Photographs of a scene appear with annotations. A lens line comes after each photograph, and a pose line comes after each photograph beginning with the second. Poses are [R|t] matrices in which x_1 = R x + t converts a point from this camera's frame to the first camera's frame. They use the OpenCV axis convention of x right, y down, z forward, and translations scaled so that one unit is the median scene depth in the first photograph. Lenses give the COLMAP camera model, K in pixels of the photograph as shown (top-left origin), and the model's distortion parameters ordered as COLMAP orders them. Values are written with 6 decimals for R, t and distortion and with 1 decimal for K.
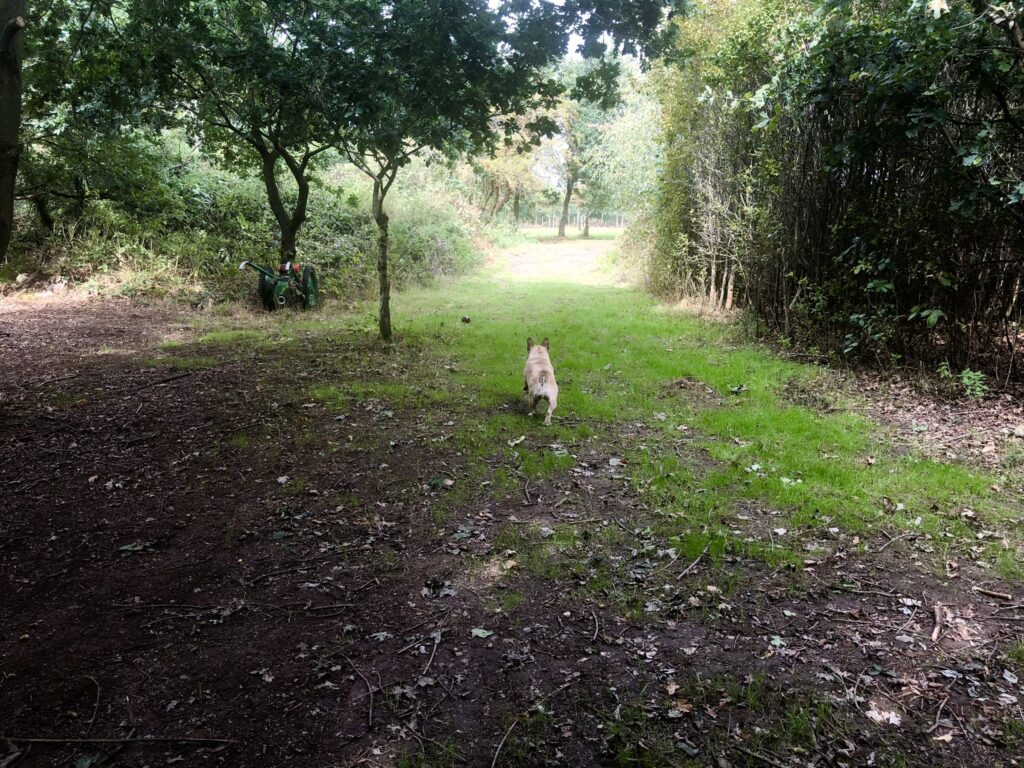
lens RADIAL K [[841.8, 0, 517.6], [0, 841.8, 380.9], [0, 0, 1]] dist [0.012281, 0.017964]
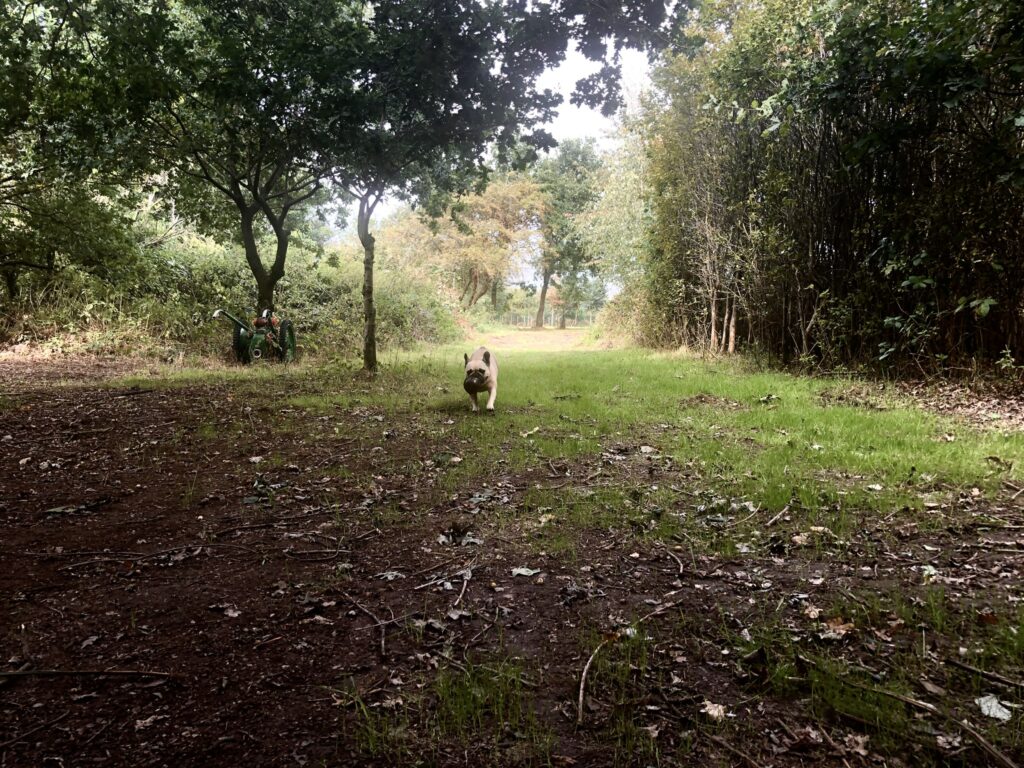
lens RADIAL K [[841.8, 0, 504.9], [0, 841.8, 386.4], [0, 0, 1]] dist [0.012281, 0.017964]
pose [[0.999815, -0.011098, 0.015694, -0.031656], [0.012884, 0.992845, -0.118711, 0.101301], [-0.014265, 0.118892, 0.992805, 0.112606]]
